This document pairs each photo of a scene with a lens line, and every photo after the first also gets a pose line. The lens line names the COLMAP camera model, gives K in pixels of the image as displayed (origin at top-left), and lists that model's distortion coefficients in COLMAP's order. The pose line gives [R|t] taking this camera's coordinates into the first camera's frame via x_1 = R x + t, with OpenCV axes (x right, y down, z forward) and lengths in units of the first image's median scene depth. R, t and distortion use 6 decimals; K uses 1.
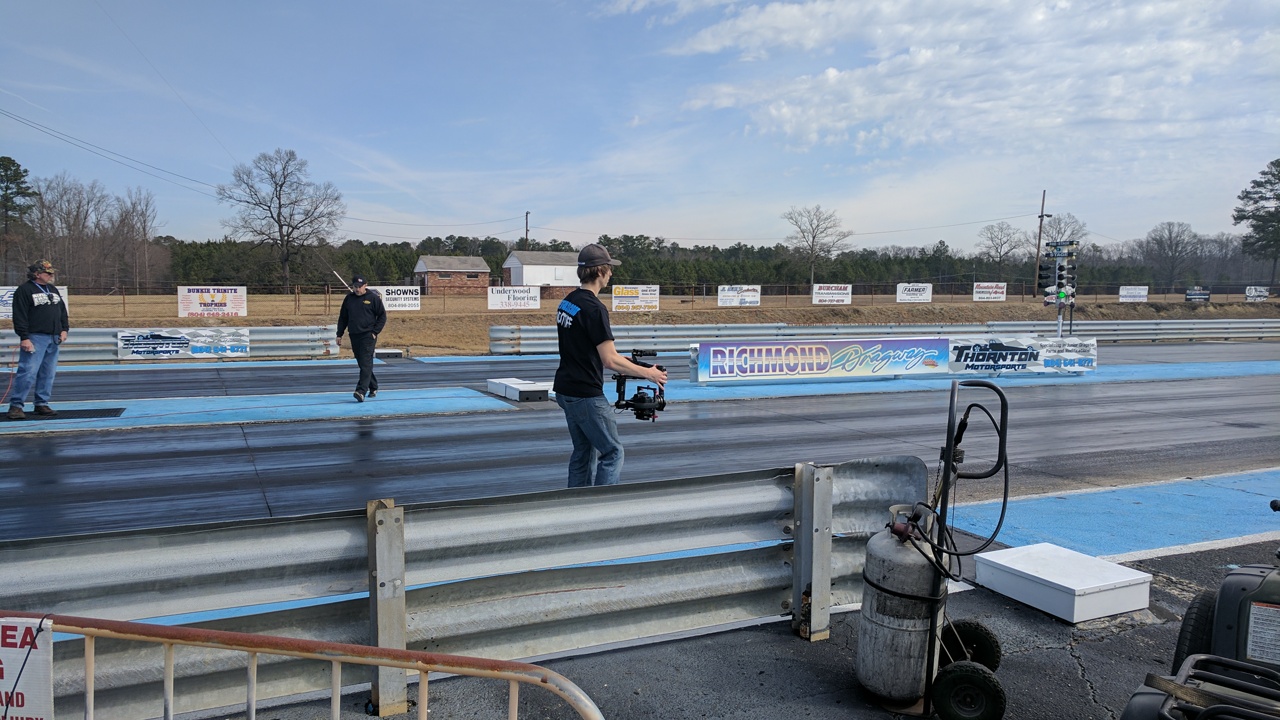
lens RADIAL K [[952.8, 0, 640.0], [0, 952.8, 360.0], [0, 0, 1]] dist [0.013936, -0.008224]
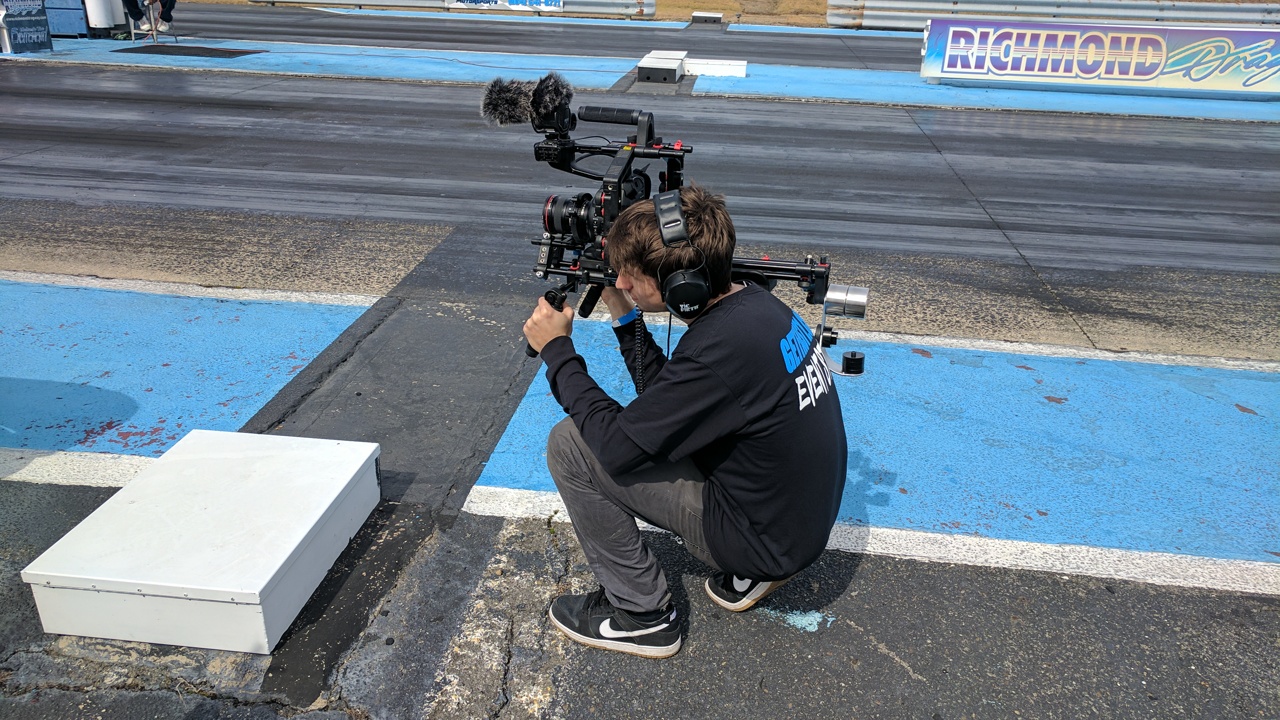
lens RADIAL K [[959.5, 0, 640.0], [0, 959.5, 360.0], [0, 0, 1]] dist [-0.003287, 0.021175]
pose [[0.848080, 0.227645, -0.478475, 0.086752], [-0.061782, 0.939331, 0.337401, -0.002304], [0.526255, -0.256582, 0.810692, 0.078882]]
